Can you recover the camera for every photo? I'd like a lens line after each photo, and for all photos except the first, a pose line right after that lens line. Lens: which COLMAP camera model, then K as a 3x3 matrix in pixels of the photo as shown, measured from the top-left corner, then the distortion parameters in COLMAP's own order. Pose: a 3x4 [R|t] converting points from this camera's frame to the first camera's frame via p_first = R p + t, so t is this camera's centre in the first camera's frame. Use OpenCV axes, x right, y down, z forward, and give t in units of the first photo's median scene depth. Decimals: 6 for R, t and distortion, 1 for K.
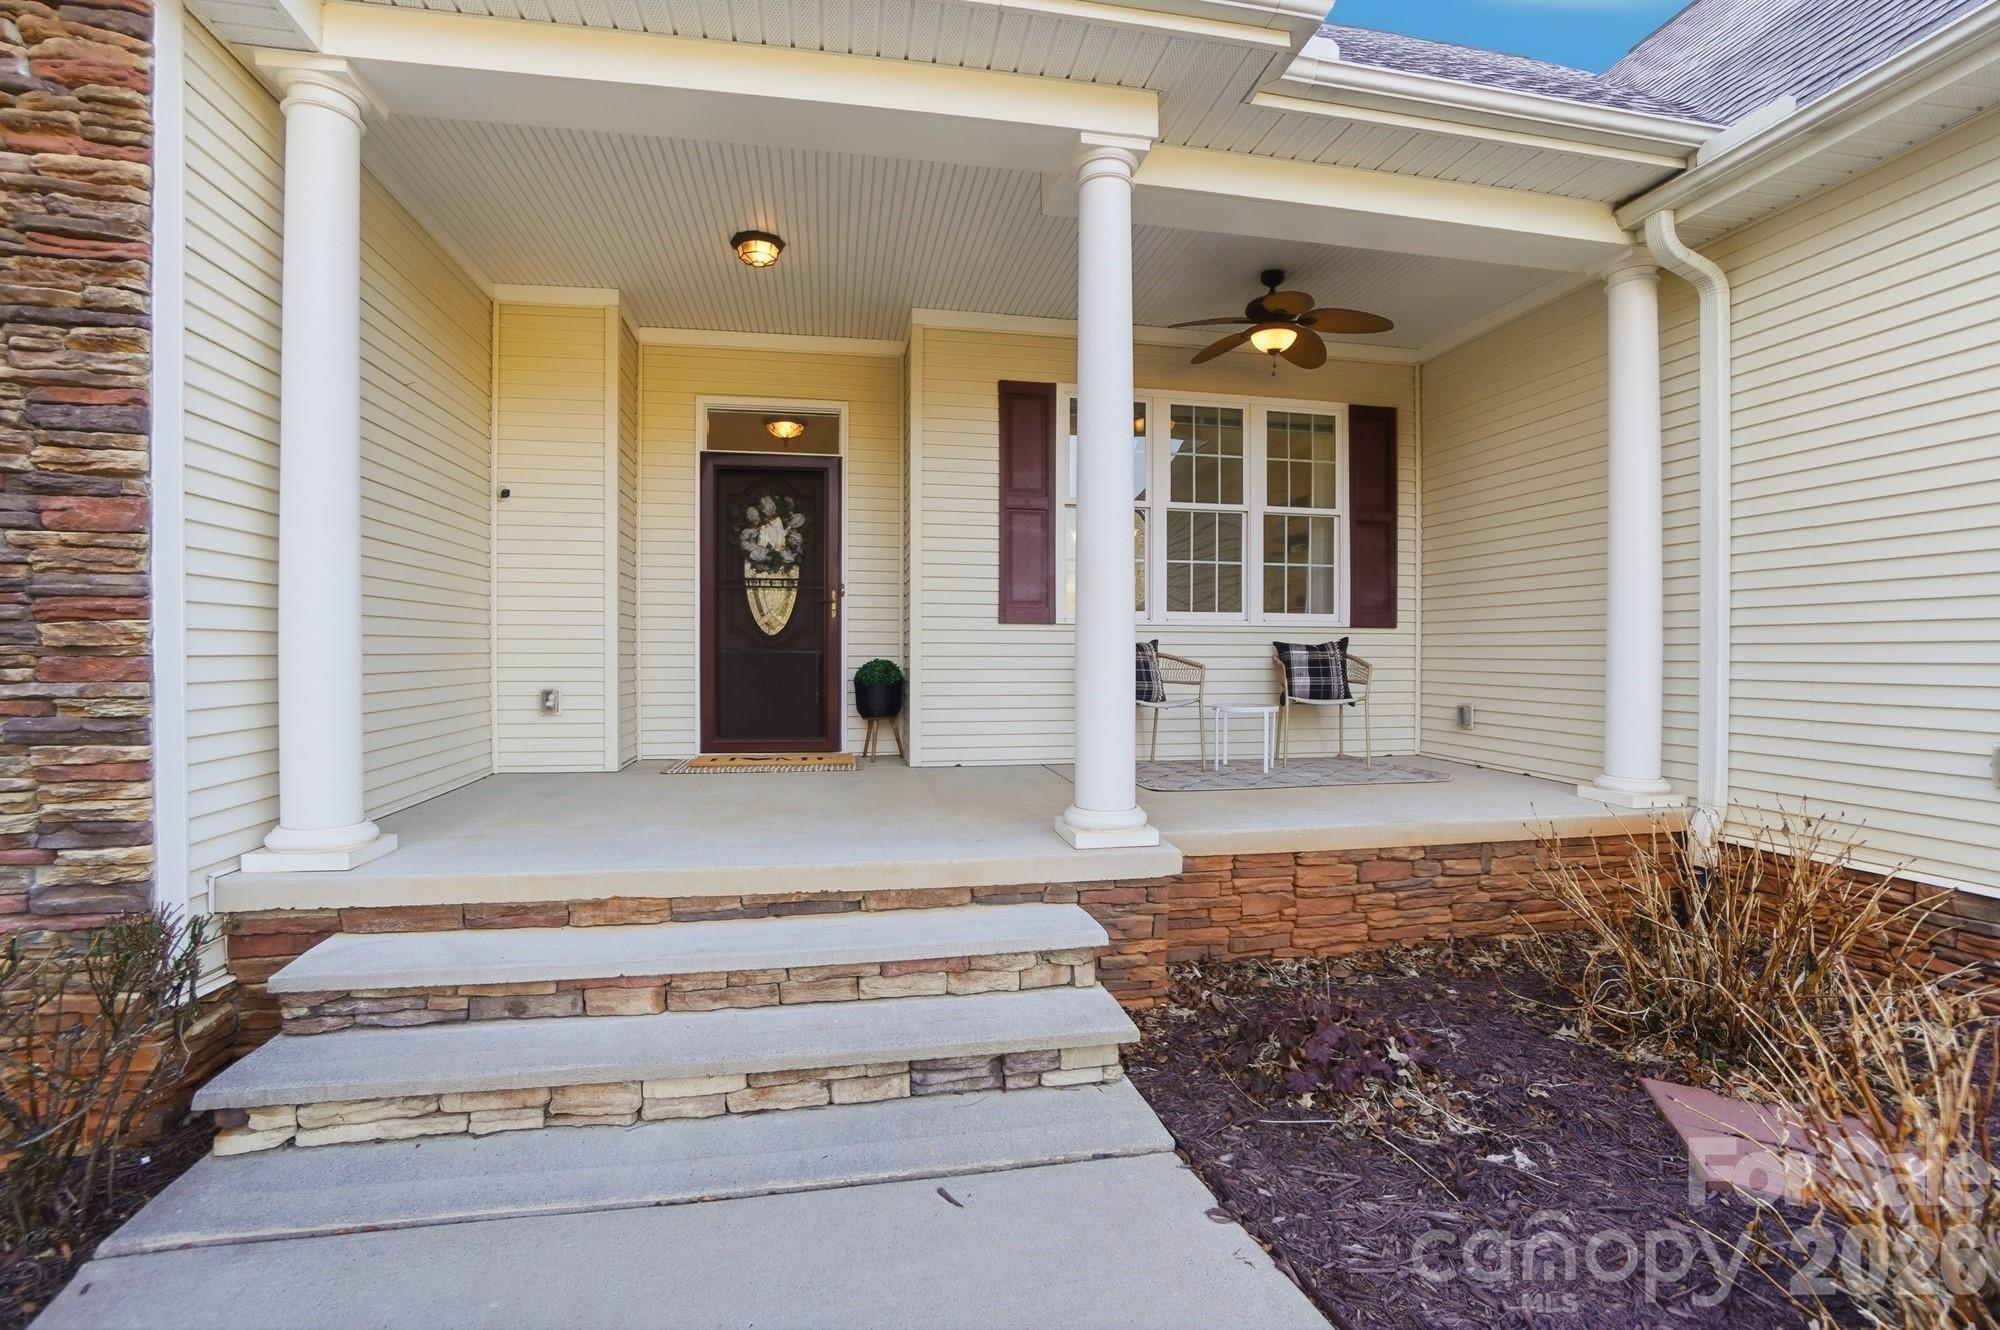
lens RADIAL K [[887.3, 0, 997.6], [0, 887.3, 657.0], [0, 0, 1]] dist [-0.064648, 0.027894]
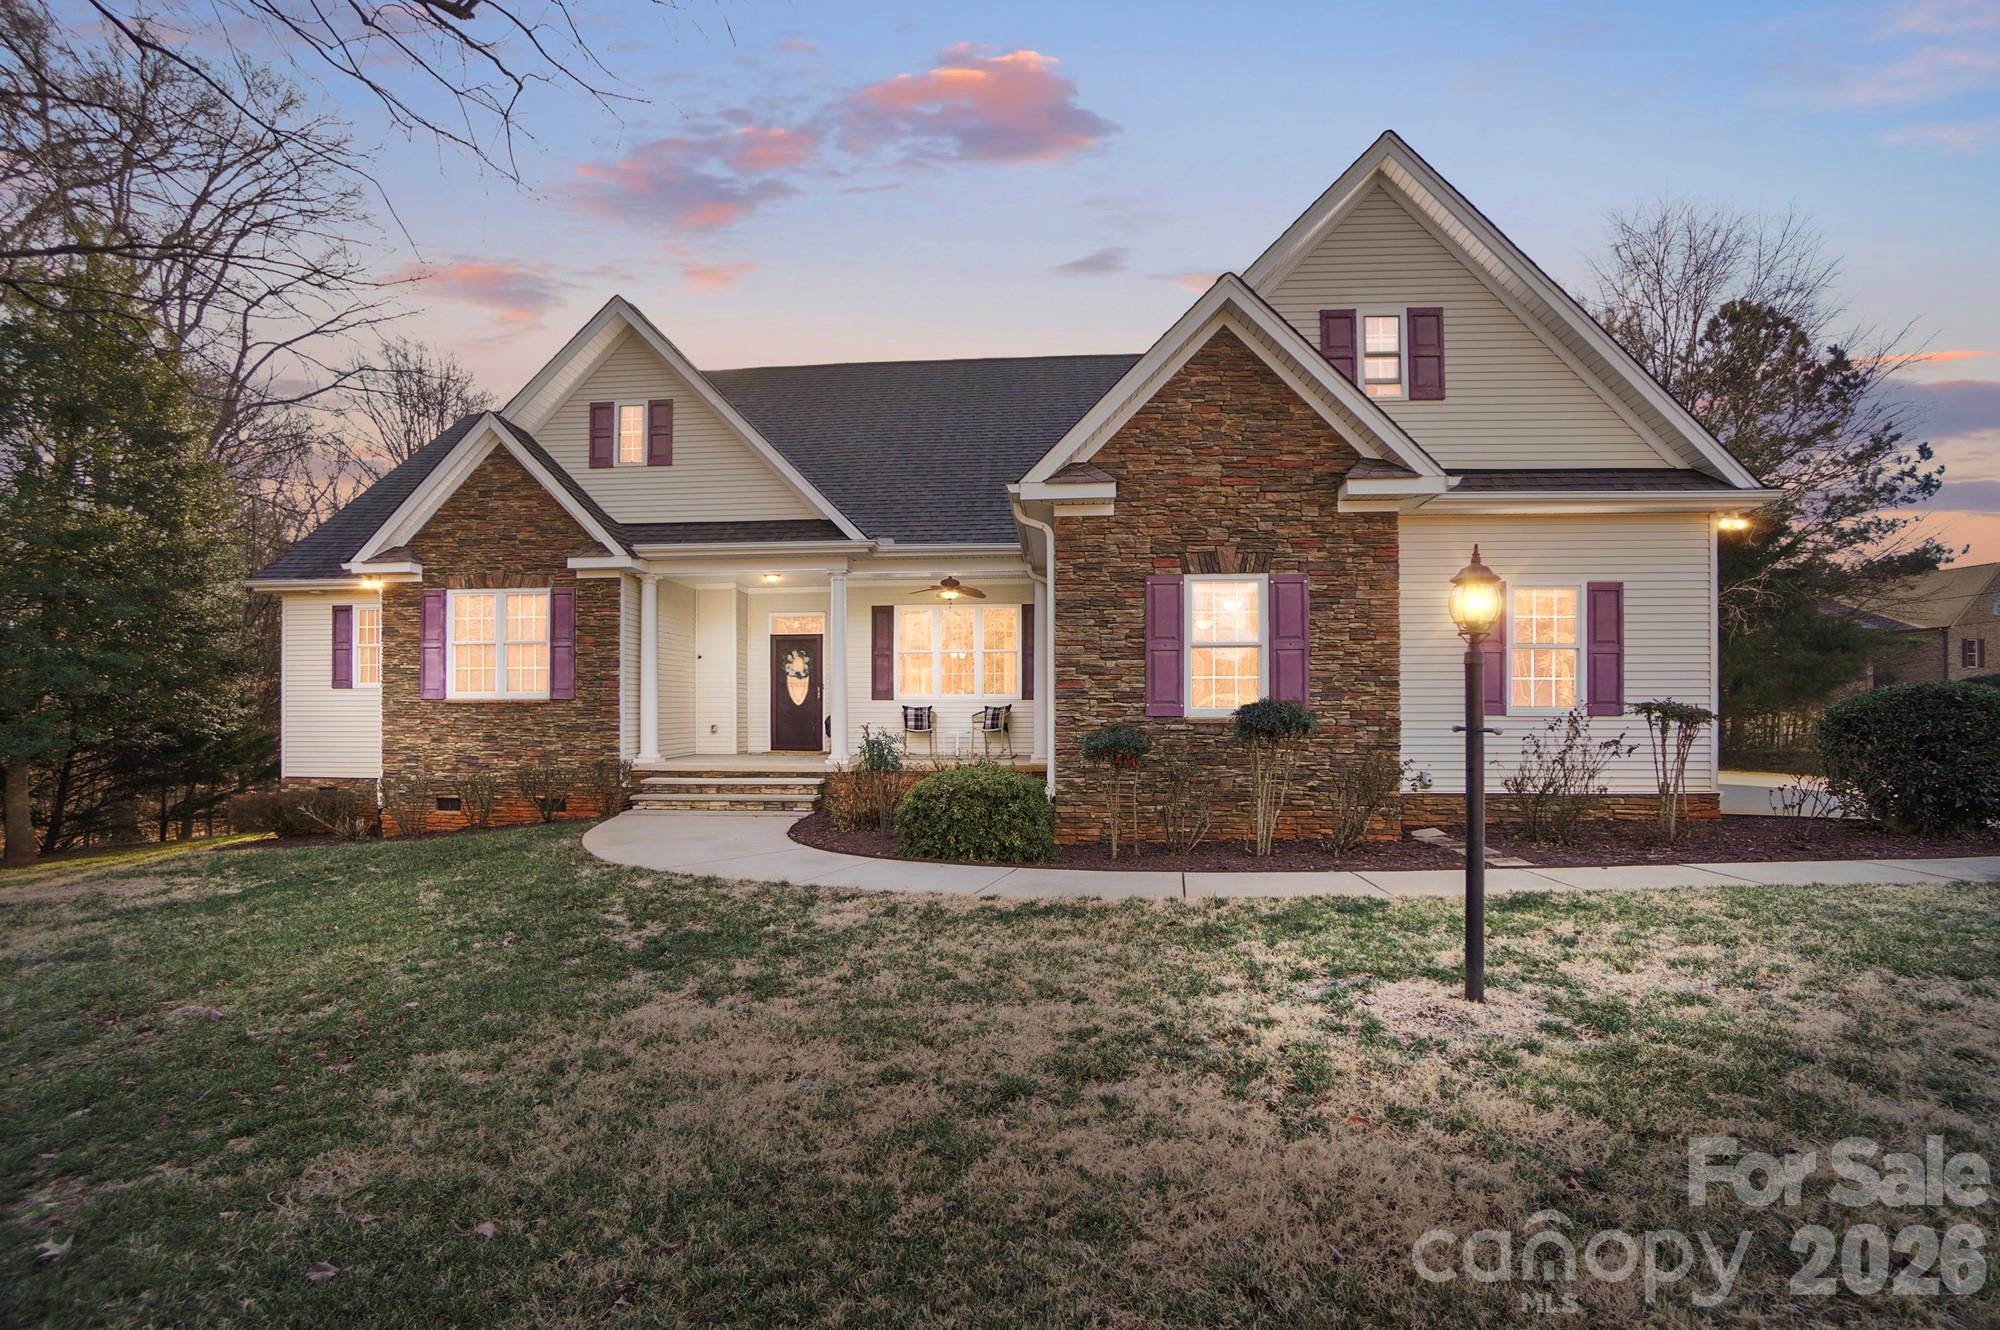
lens RADIAL K [[887.3, 0, 997.6], [0, 887.3, 657.0], [0, 0, 1]] dist [-0.064648, 0.027894]
pose [[0.970717, -0.018181, -0.239539, 1.203418], [0.003497, 0.998096, -0.061584, -0.002895], [0.240202, 0.058943, 0.968932, -1.753238]]
